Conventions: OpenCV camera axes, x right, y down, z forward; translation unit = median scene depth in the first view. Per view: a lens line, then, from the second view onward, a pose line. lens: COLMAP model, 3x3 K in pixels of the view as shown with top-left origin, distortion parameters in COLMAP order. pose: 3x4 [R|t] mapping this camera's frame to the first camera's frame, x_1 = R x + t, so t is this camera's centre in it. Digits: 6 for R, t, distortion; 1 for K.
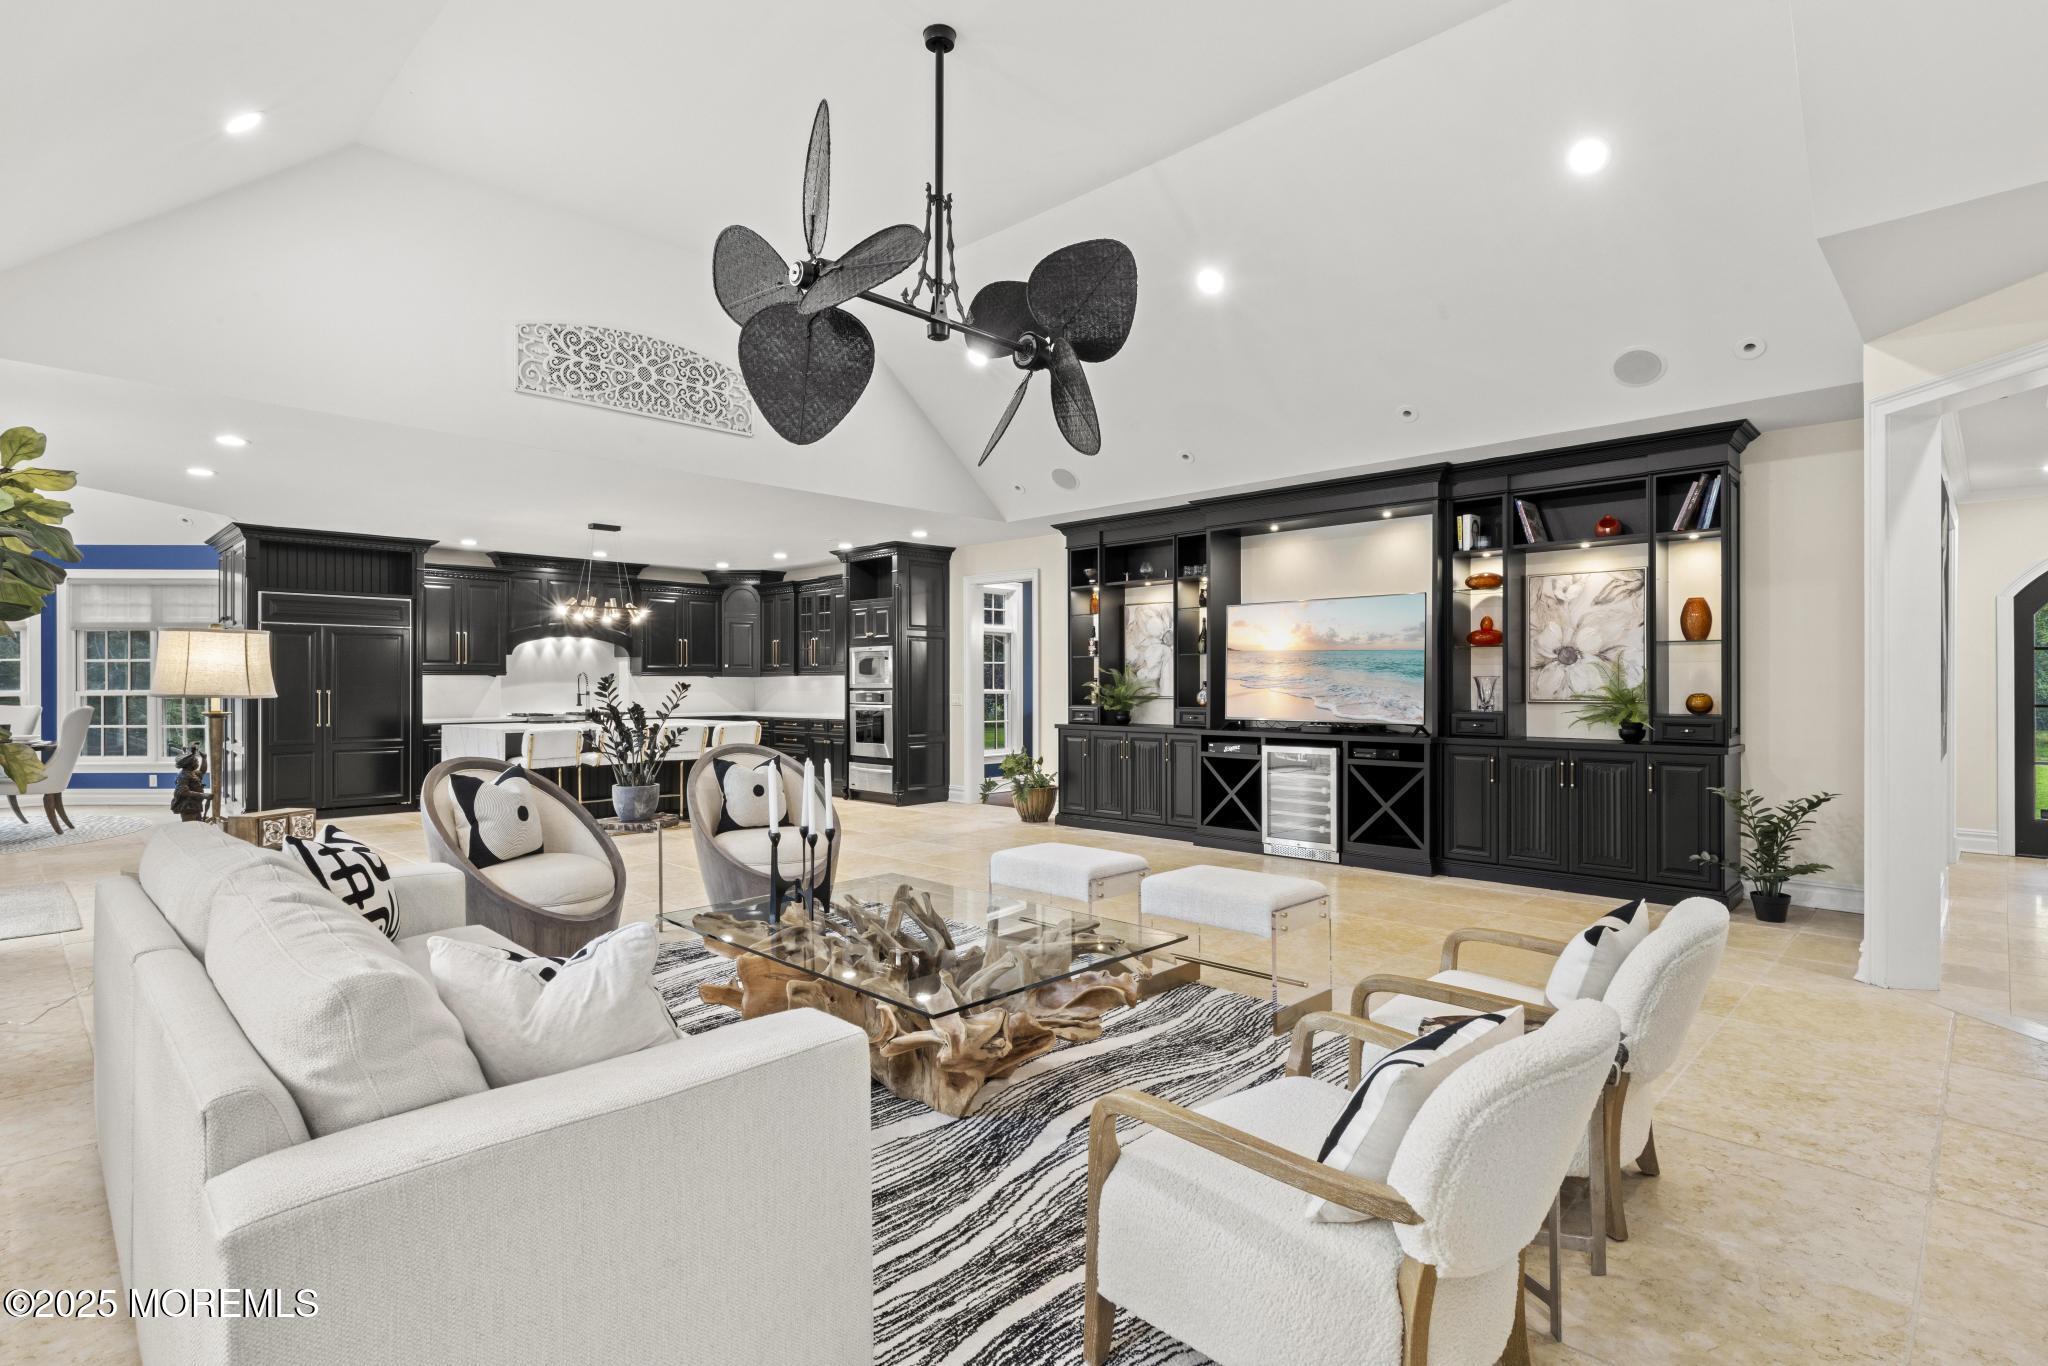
lens RADIAL K [[999.5, 0, 1027.7], [0, 999.5, 683.1], [0, 0, 1]] dist [0.005114, -0.000057]
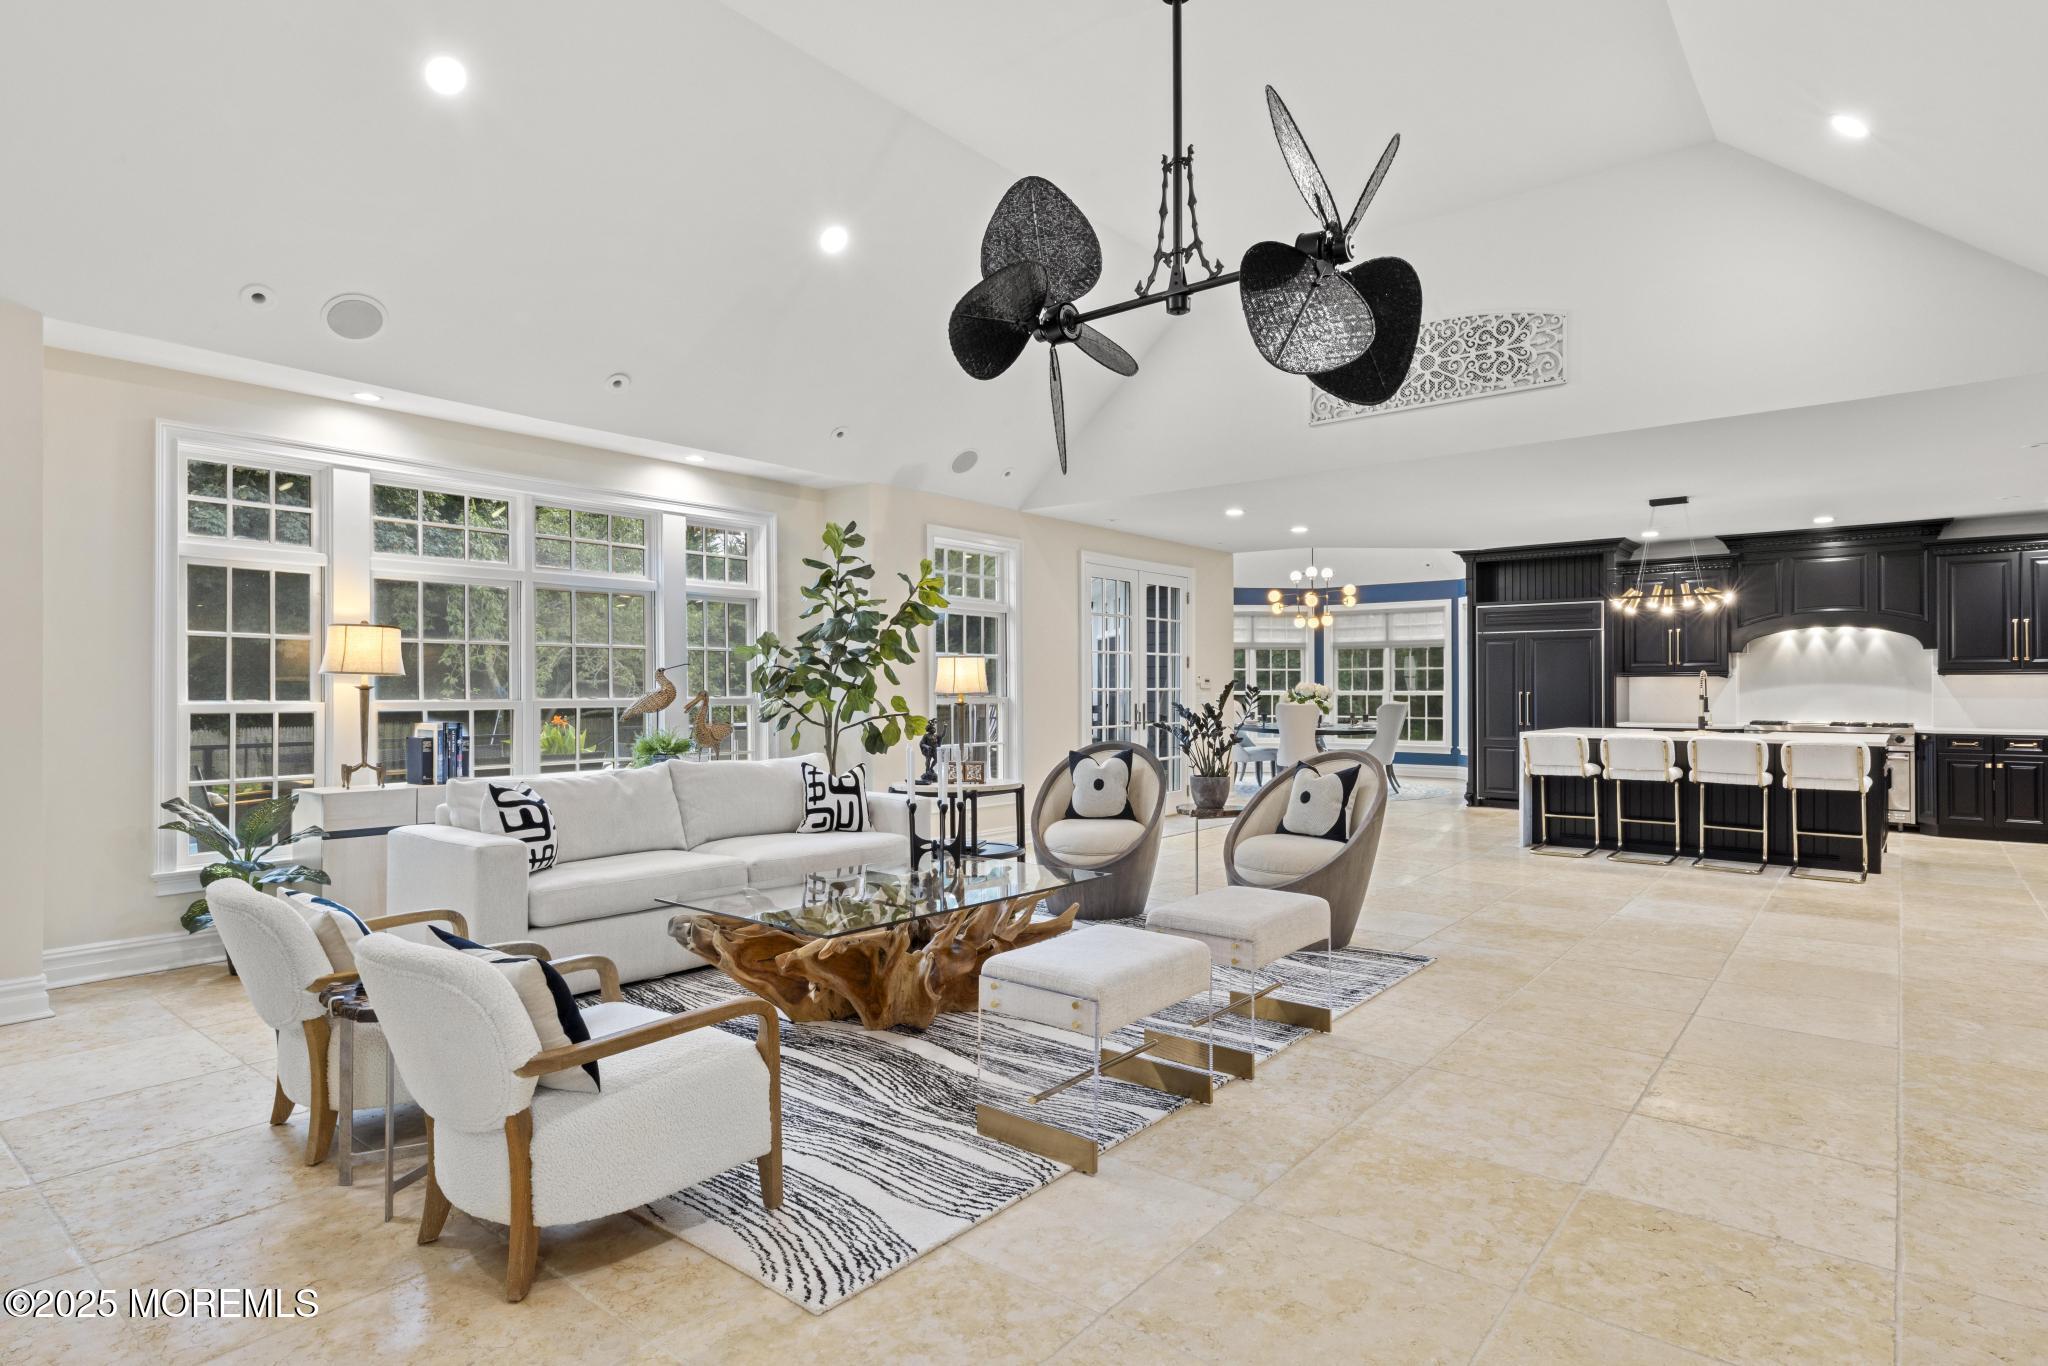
lens RADIAL K [[1062.6, 0, 1027.5], [0, 1062.6, 684.6], [0, 0, 1]] dist [0.005884, 0.000109]
pose [[0.090176, -0.000671, -0.995926, 0.881844], [0.001355, 0.999999, -0.000551, -0.001026], [0.995925, -0.001300, 0.090177, 0.778391]]
